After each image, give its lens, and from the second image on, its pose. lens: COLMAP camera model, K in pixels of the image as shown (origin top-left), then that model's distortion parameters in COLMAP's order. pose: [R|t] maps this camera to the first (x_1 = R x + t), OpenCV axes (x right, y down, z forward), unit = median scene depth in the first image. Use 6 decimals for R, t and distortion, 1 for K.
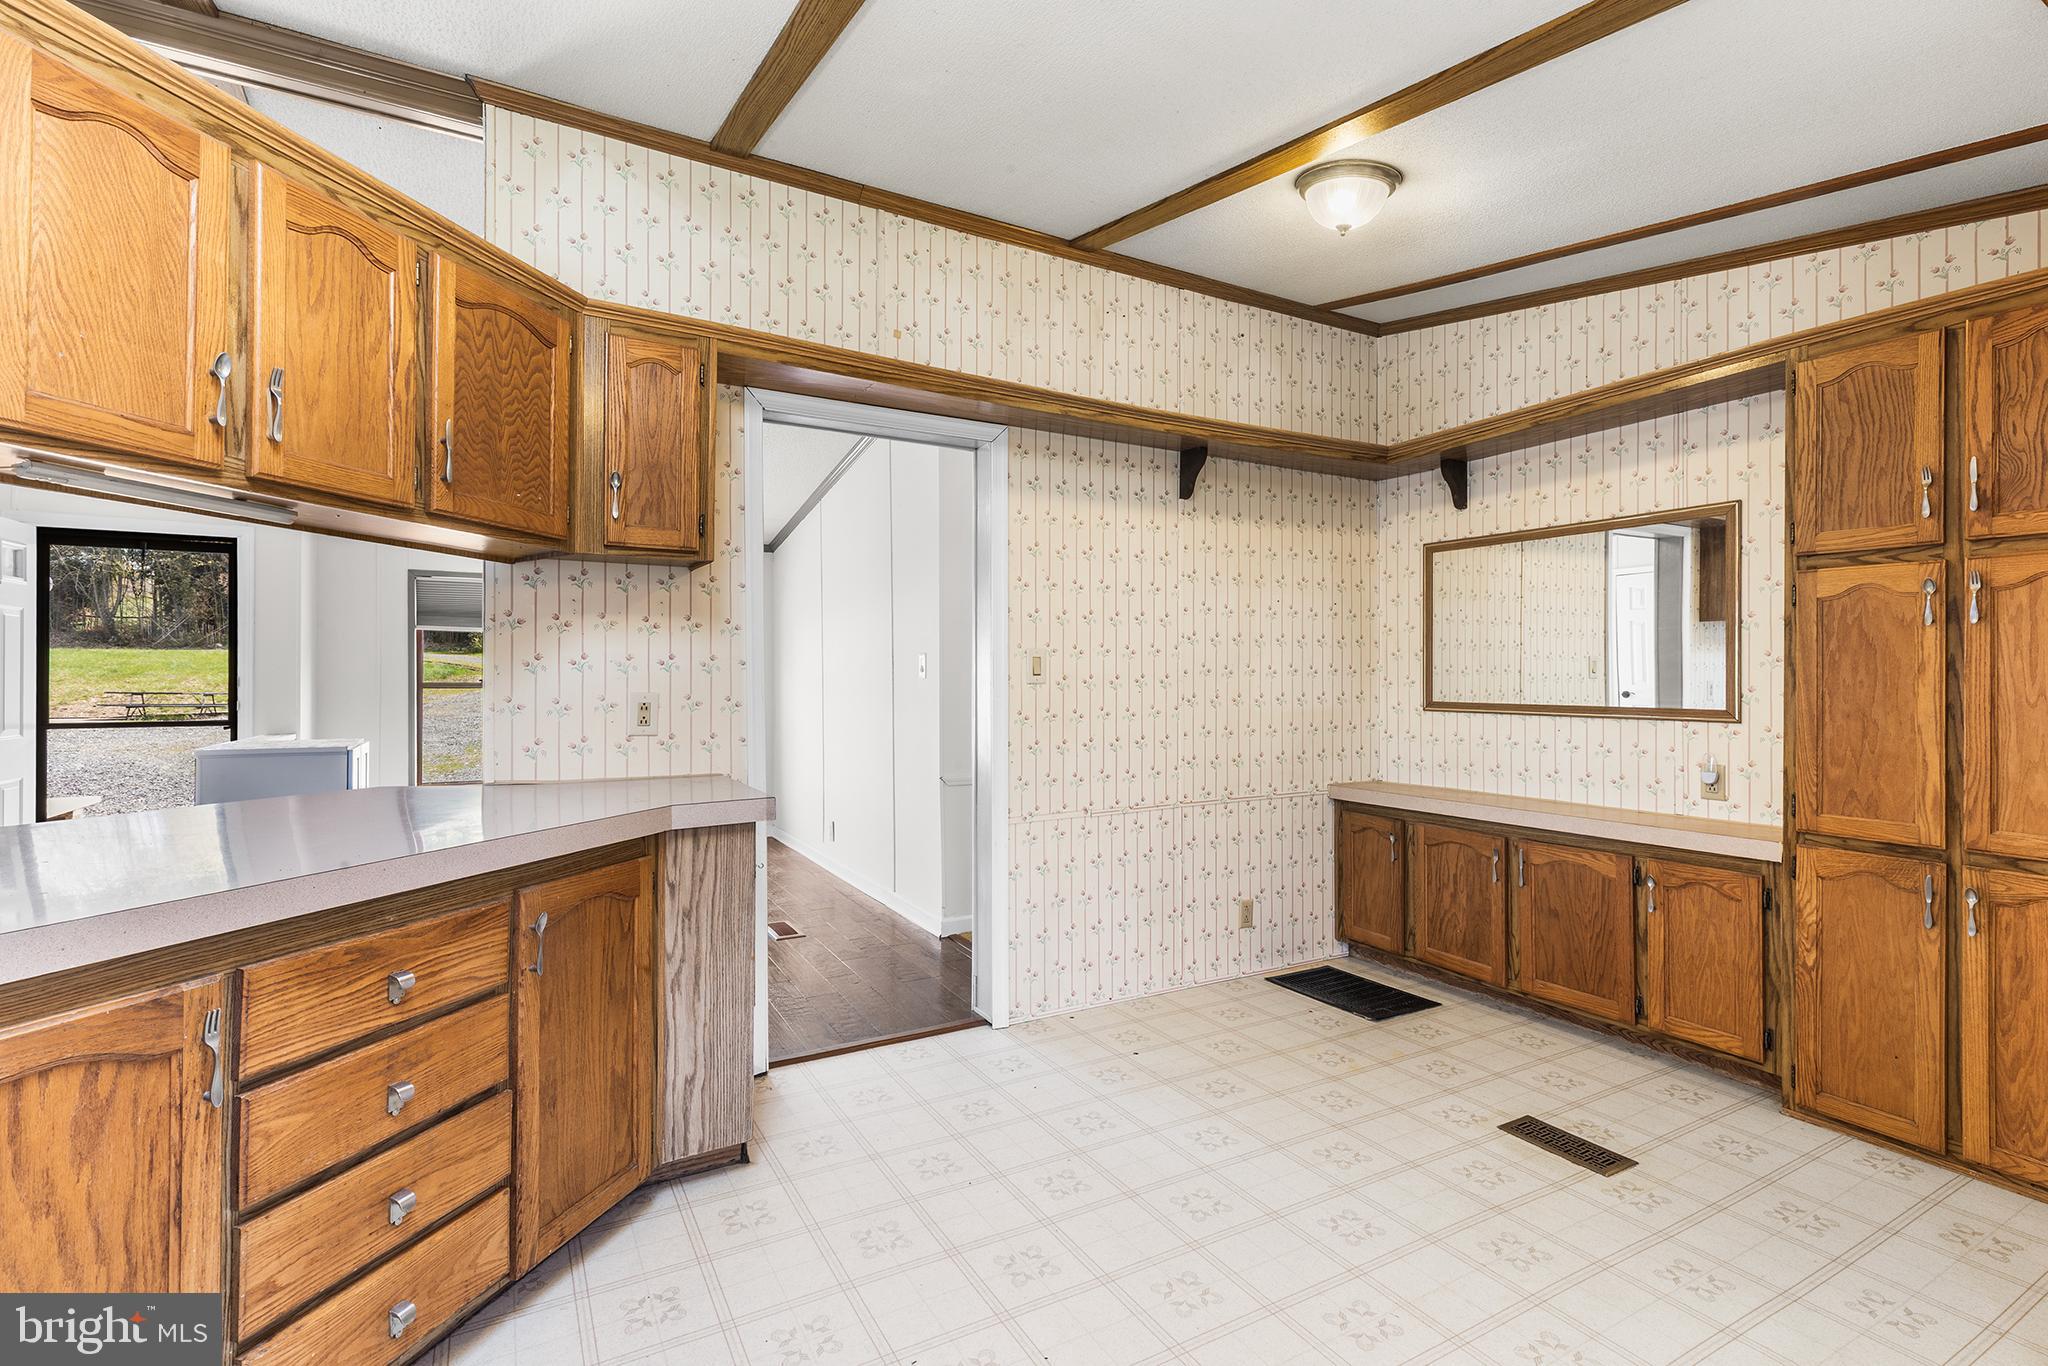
lens RADIAL K [[931.2, 0, 1031.4], [0, 931.2, 666.4], [0, 0, 1]] dist [0.001160, -0.000366]
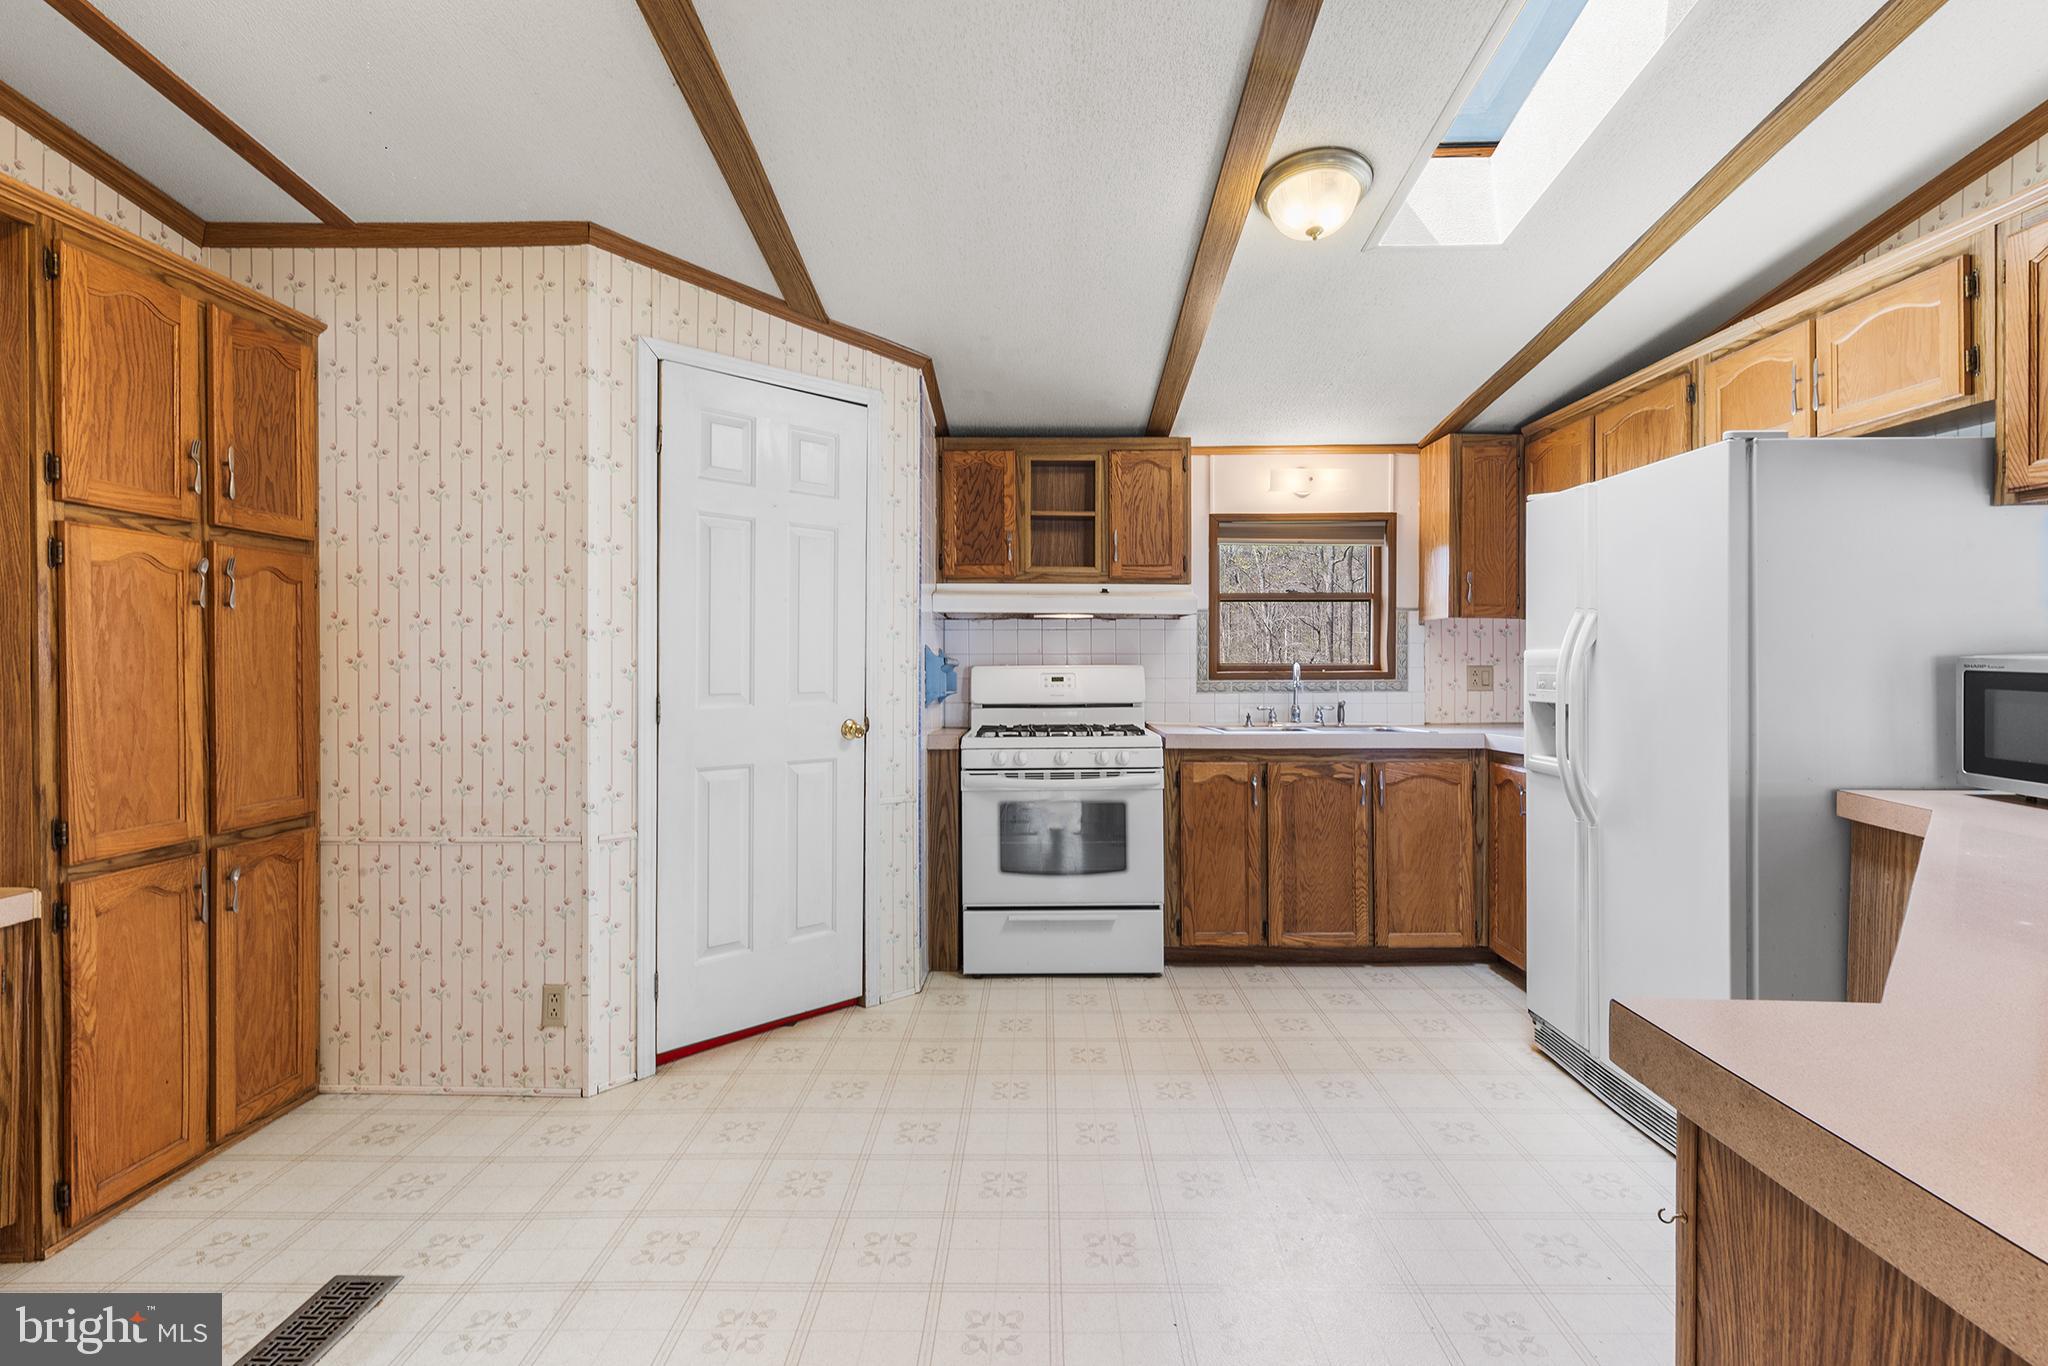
lens RADIAL K [[931.2, 0, 1031.4], [0, 931.2, 666.4], [0, 0, 1]] dist [0.001160, -0.000366]
pose [[-0.863795, -0.005643, 0.503811, -0.241602], [-0.003816, 0.999982, 0.004658, 0.008731], [-0.503828, 0.002101, -0.863801, 1.315827]]
